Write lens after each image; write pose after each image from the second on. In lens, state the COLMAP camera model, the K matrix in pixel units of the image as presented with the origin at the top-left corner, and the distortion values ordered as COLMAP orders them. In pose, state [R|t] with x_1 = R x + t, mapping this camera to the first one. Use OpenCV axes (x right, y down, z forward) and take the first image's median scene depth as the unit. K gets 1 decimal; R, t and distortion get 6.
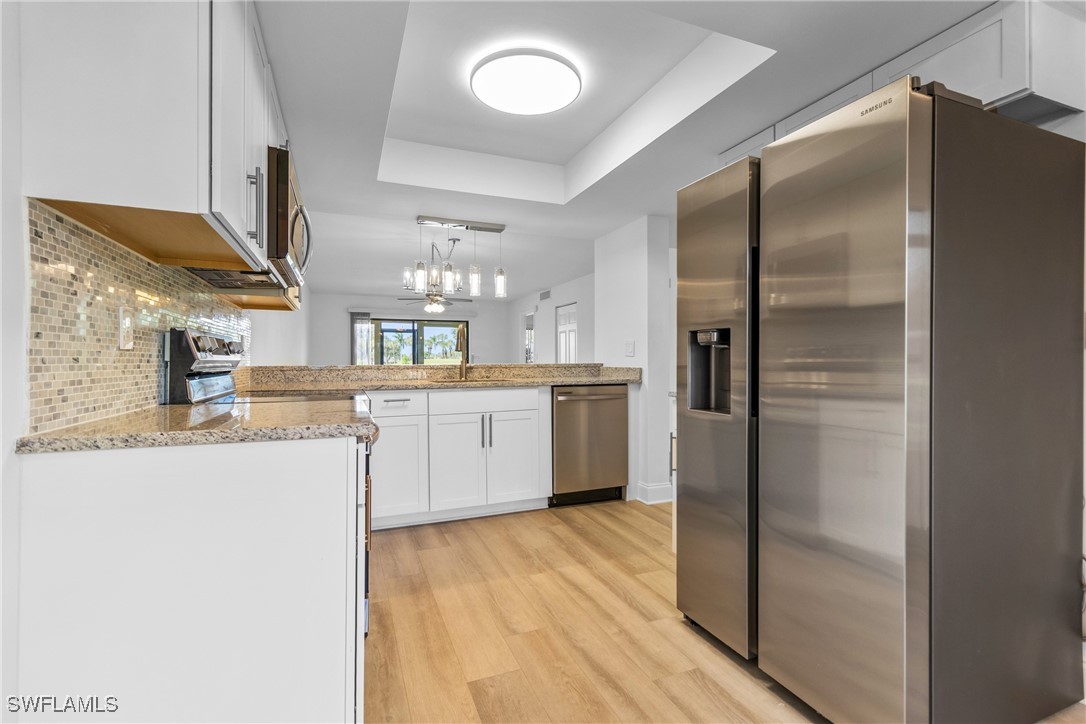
lens RADIAL K [[500.3, 0, 541.9], [0, 500.3, 362.4], [0, 0, 1]] dist [0.005189, -0.000464]
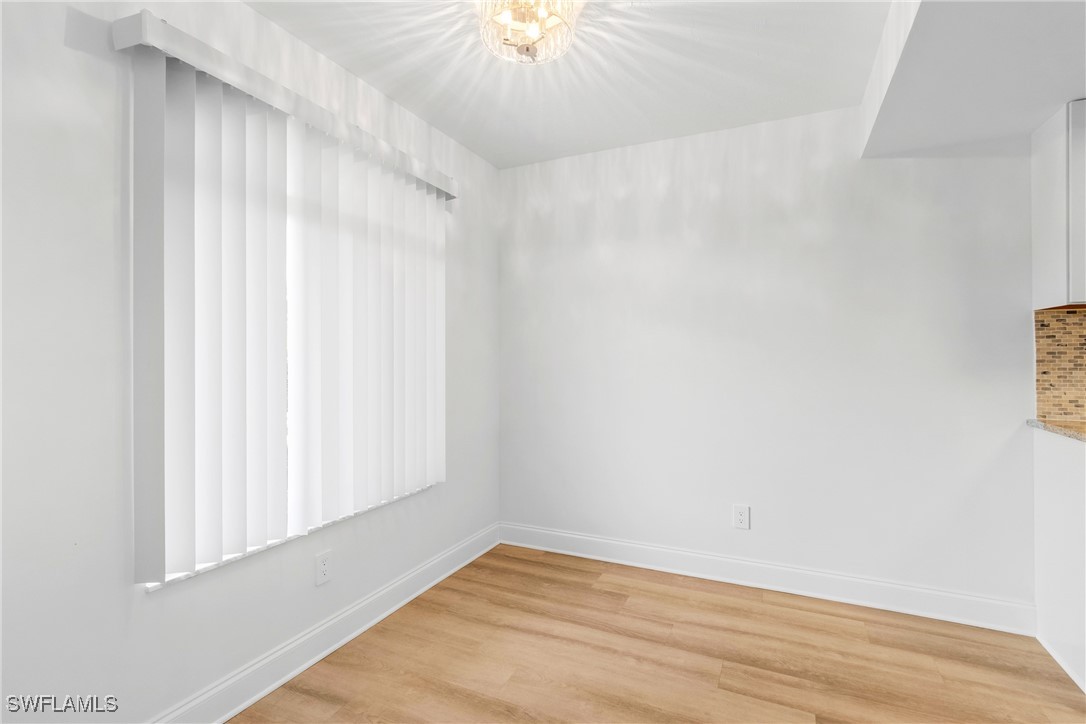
lens RADIAL K [[500.3, 0, 543.0], [0, 500.3, 349.7], [0, 0, 1]] dist [0.005189, -0.000464]
pose [[-0.733463, -0.004429, -0.679715, 0.773334], [0.000354, 0.999976, -0.006899, -0.053351], [0.679730, -0.005301, -0.733444, 0.432270]]
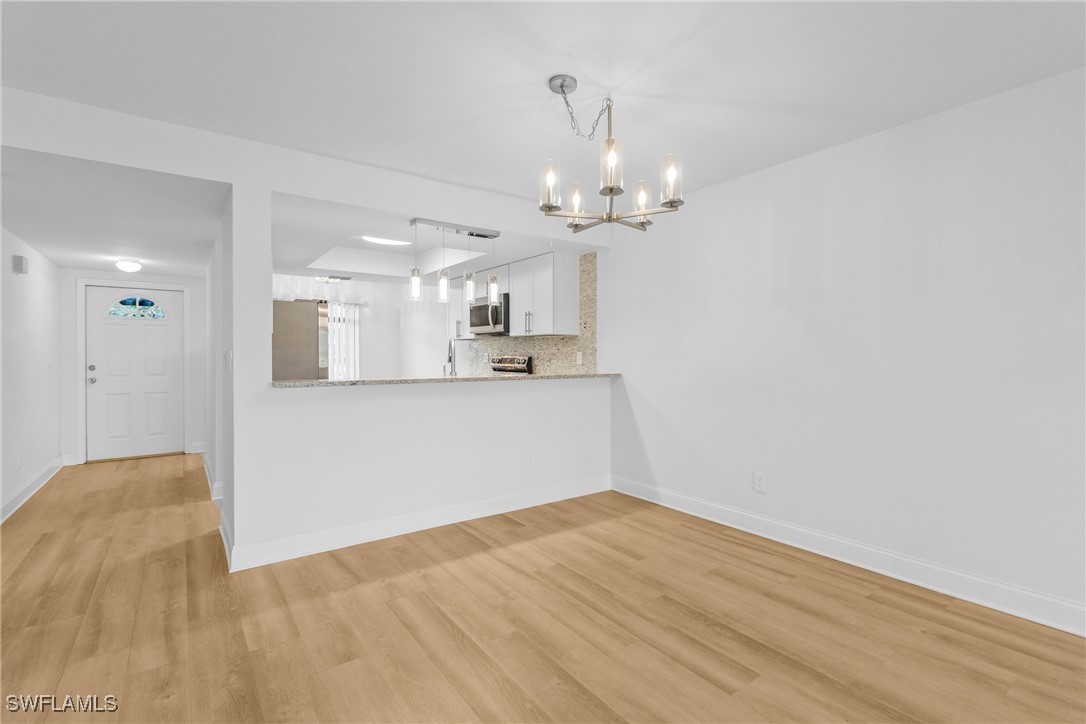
lens RADIAL K [[500.3, 0, 548.8], [0, 500.3, 357.4], [0, 0, 1]] dist [0.005189, -0.000464]
pose [[-0.966150, 0.006773, -0.257893, -0.122192], [0.004649, 0.999950, 0.008846, -0.059284], [0.257940, 0.007347, -0.966133, 2.934898]]
